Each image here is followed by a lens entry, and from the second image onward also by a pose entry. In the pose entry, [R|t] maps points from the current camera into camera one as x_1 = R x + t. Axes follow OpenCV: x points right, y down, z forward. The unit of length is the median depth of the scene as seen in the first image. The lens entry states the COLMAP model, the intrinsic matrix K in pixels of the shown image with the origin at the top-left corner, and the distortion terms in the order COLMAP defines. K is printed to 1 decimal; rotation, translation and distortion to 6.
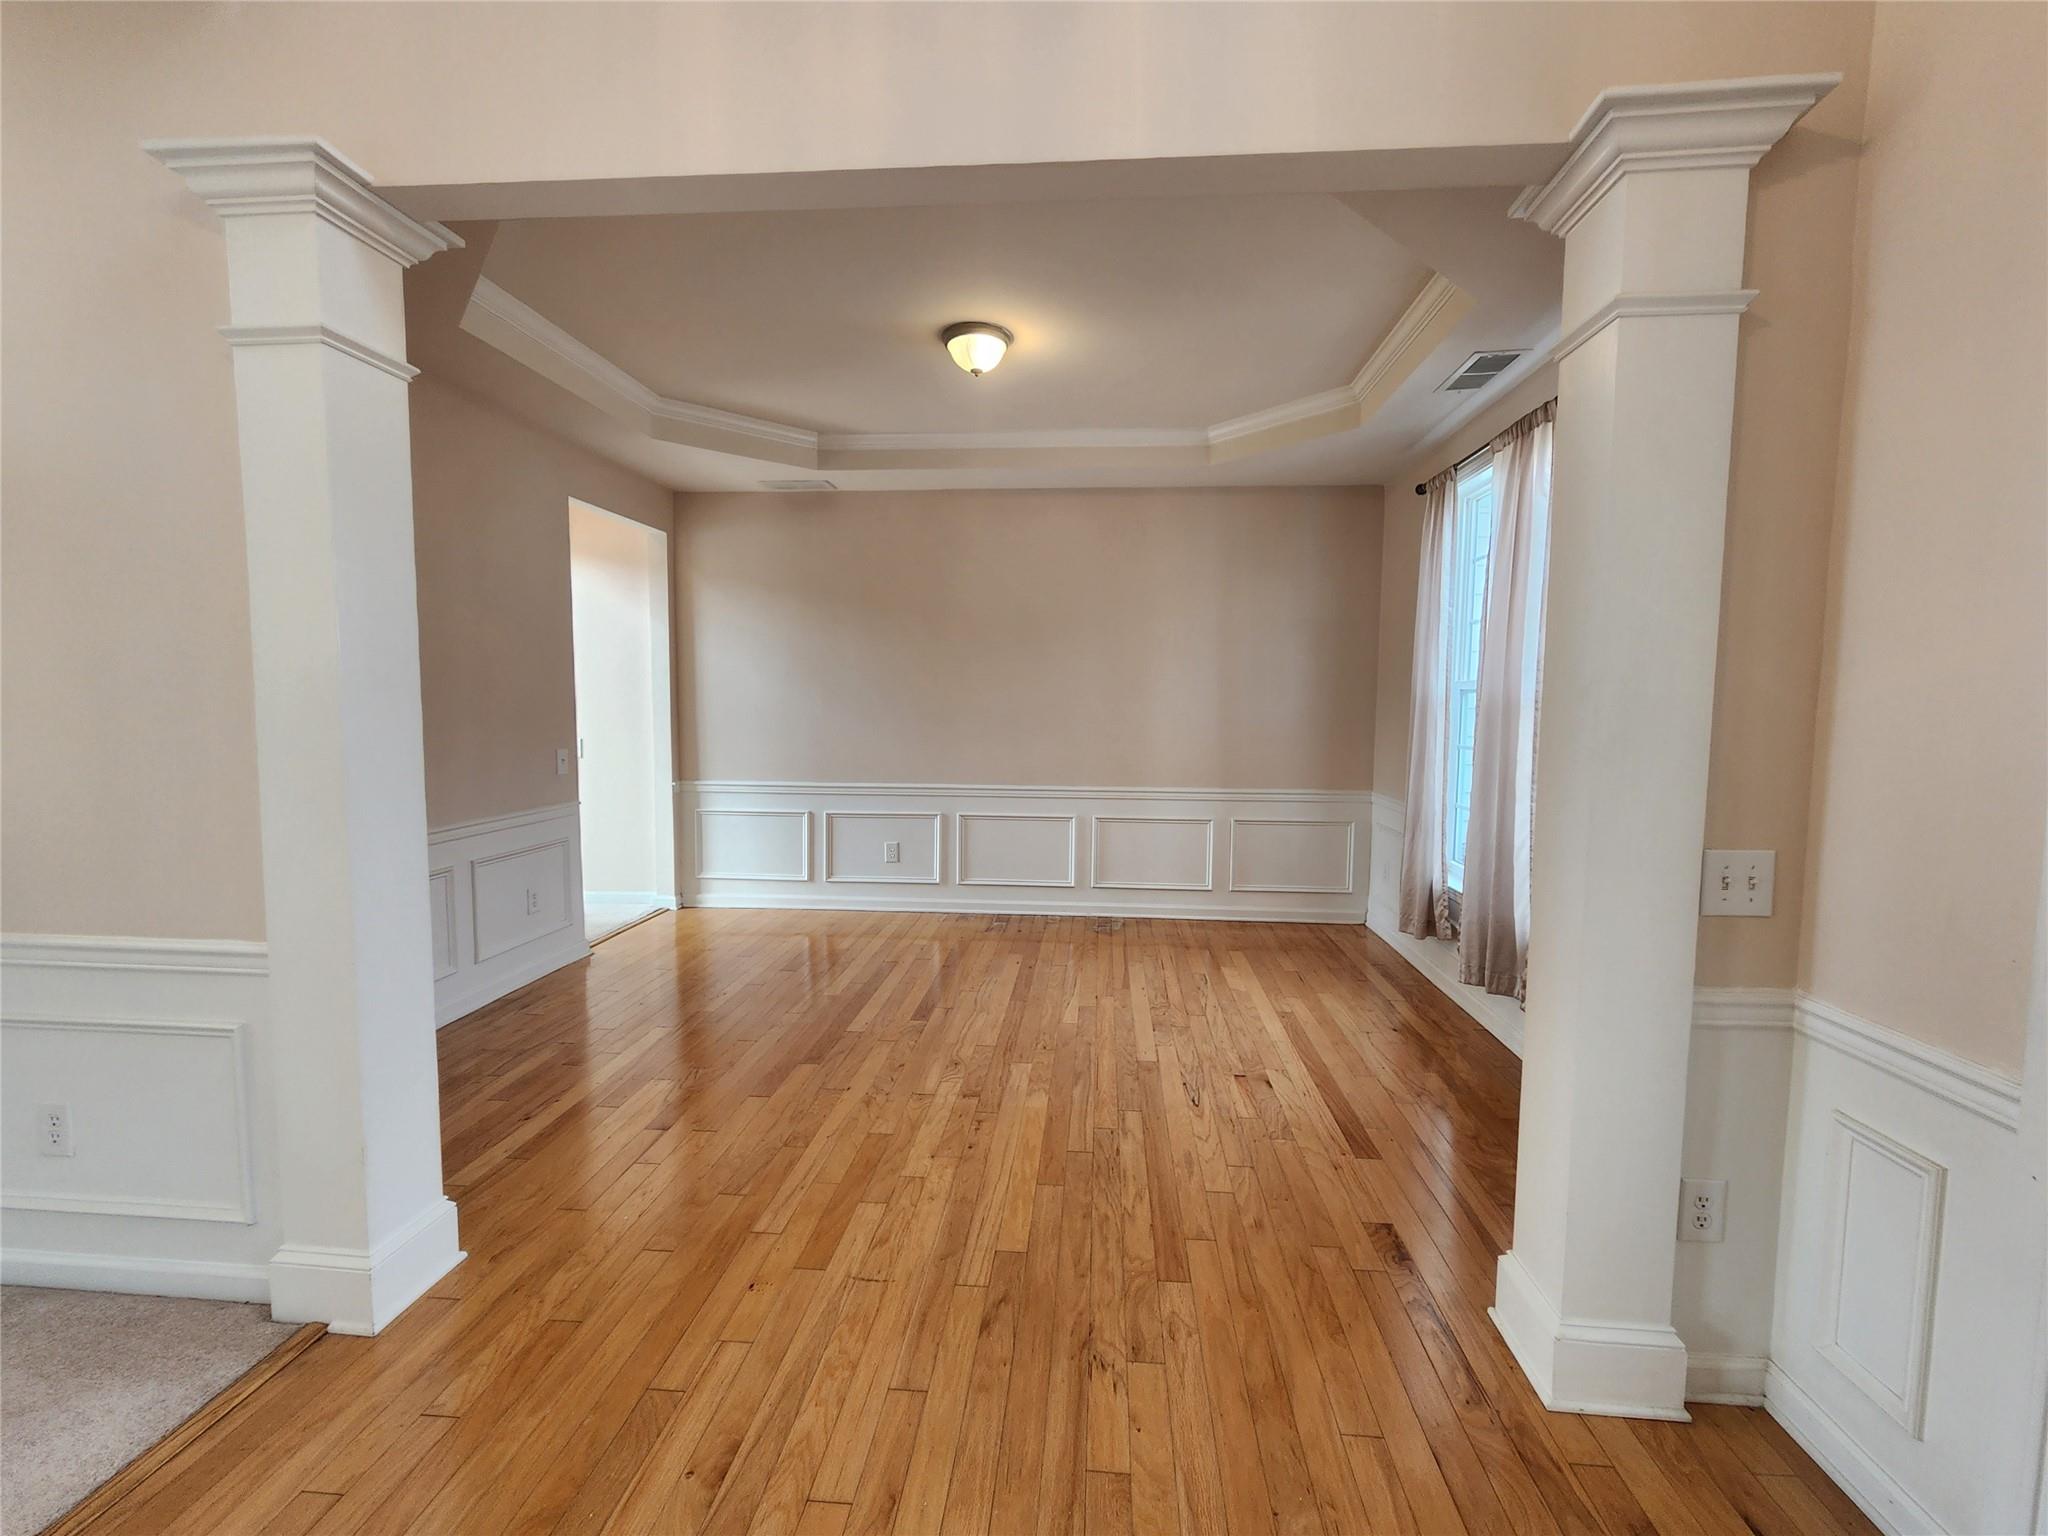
lens RADIAL K [[832.9, 0, 1030.0], [0, 832.9, 760.5], [0, 0, 1]] dist [-0.000151, -0.000108]
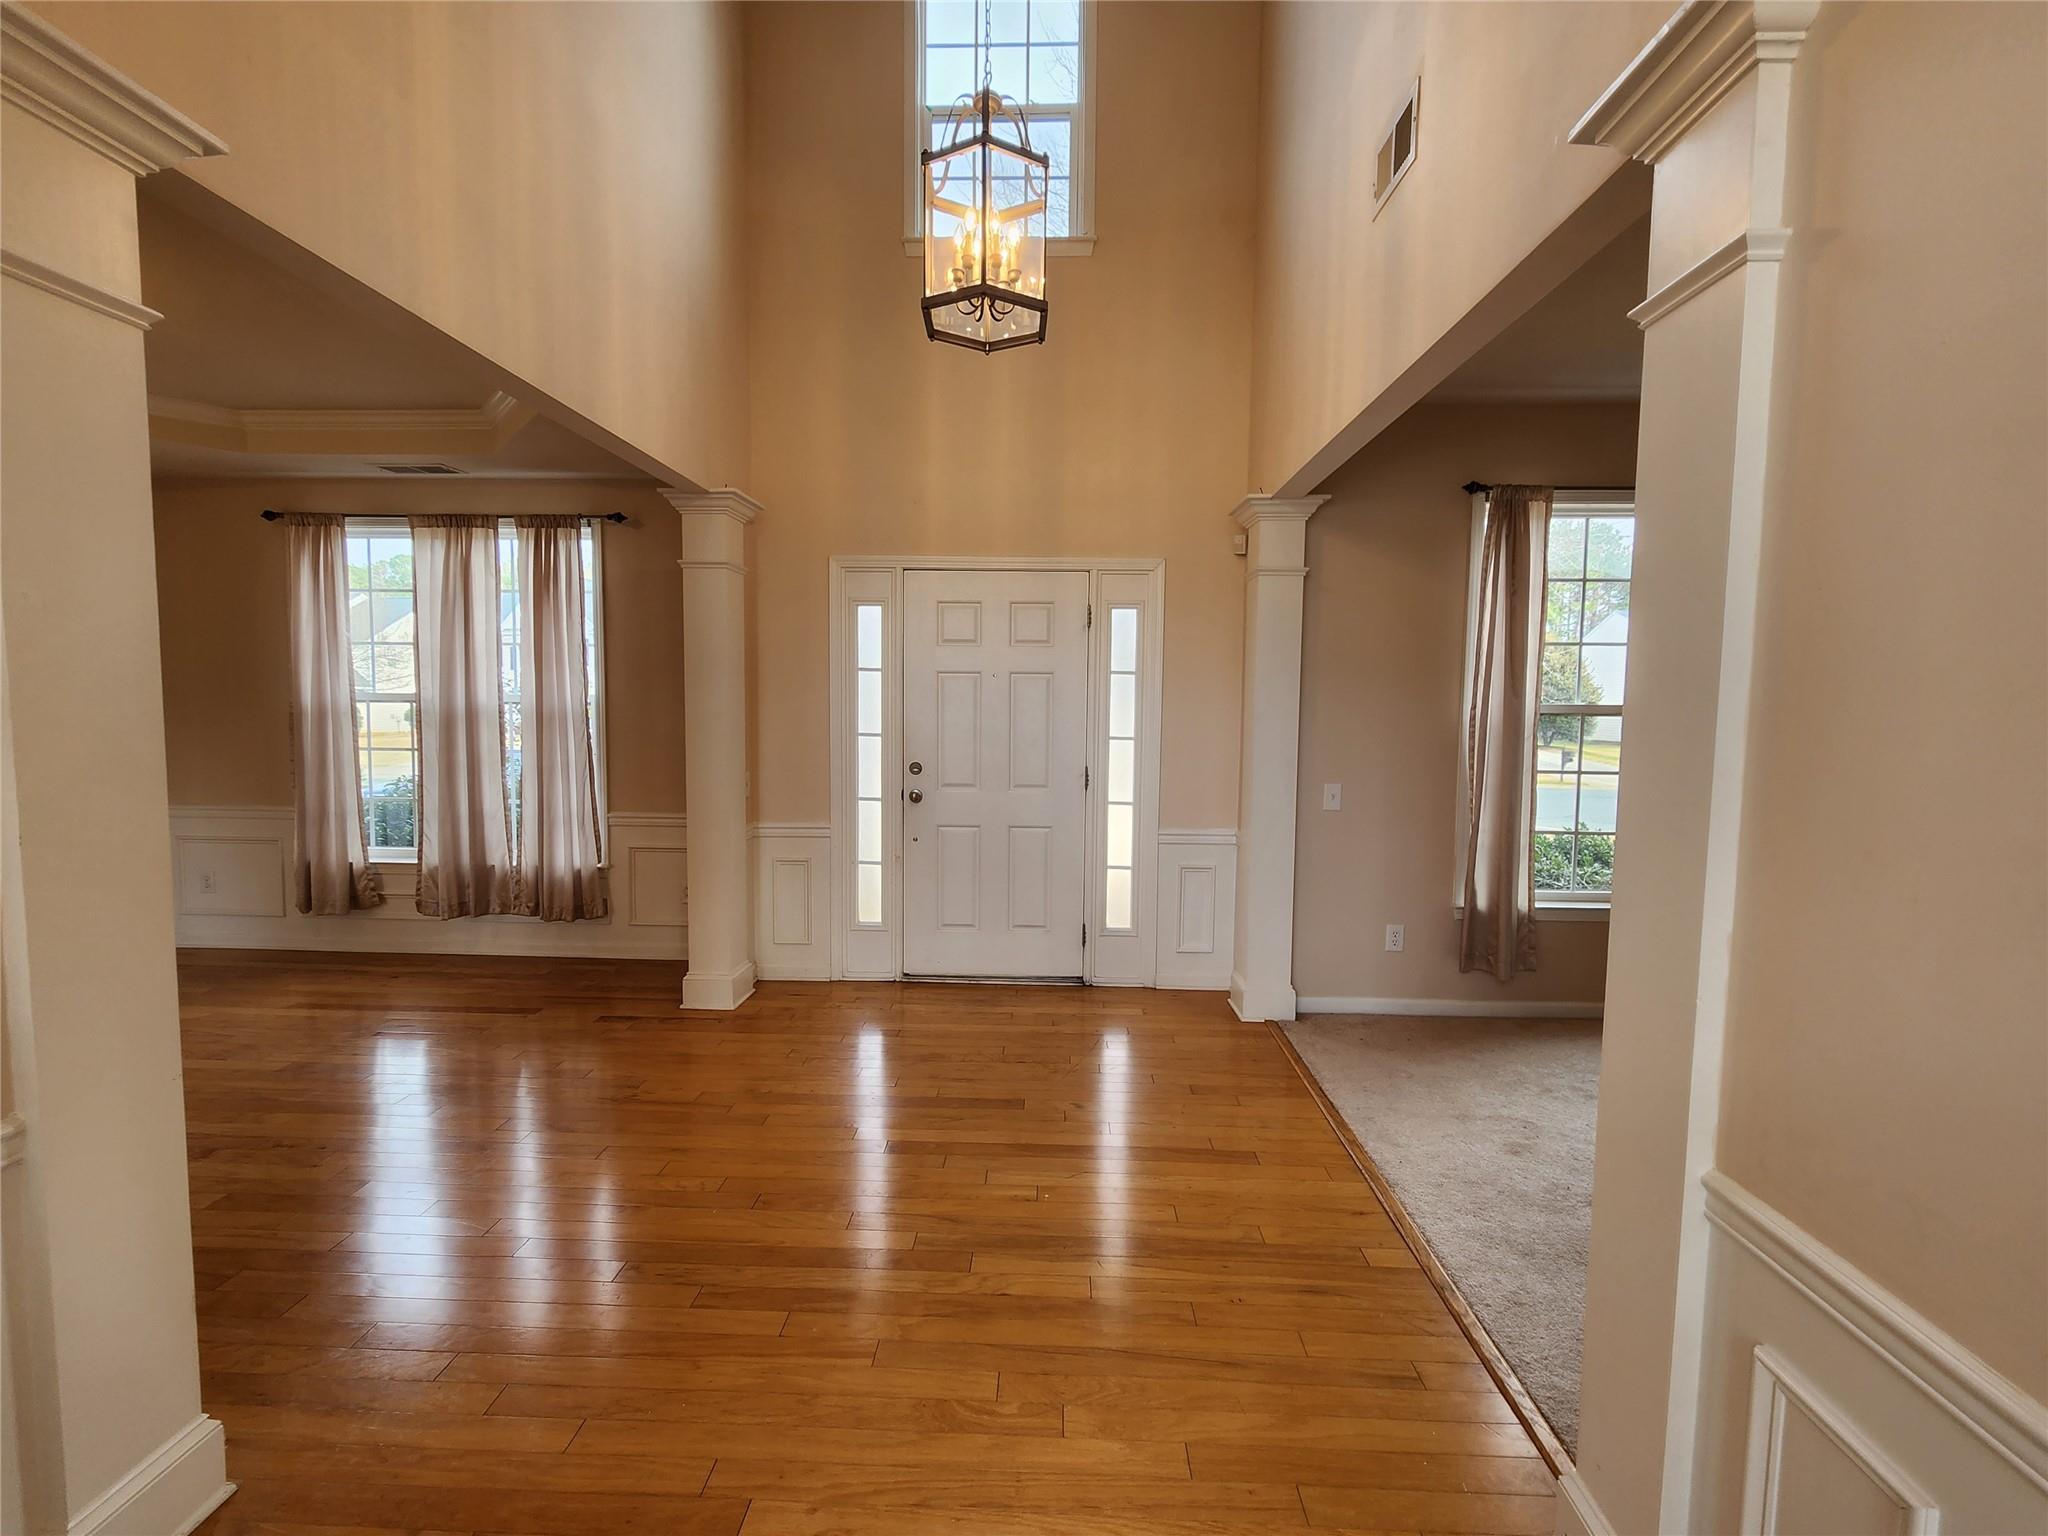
lens RADIAL K [[832.9, 0, 1030.0], [0, 832.9, 760.5], [0, 0, 1]] dist [-0.000151, -0.000108]
pose [[-0.065035, -0.069990, 0.995425, -0.812976], [0.069875, 0.994769, 0.074509, -0.020430], [-0.995434, 0.074401, -0.059804, 0.113952]]
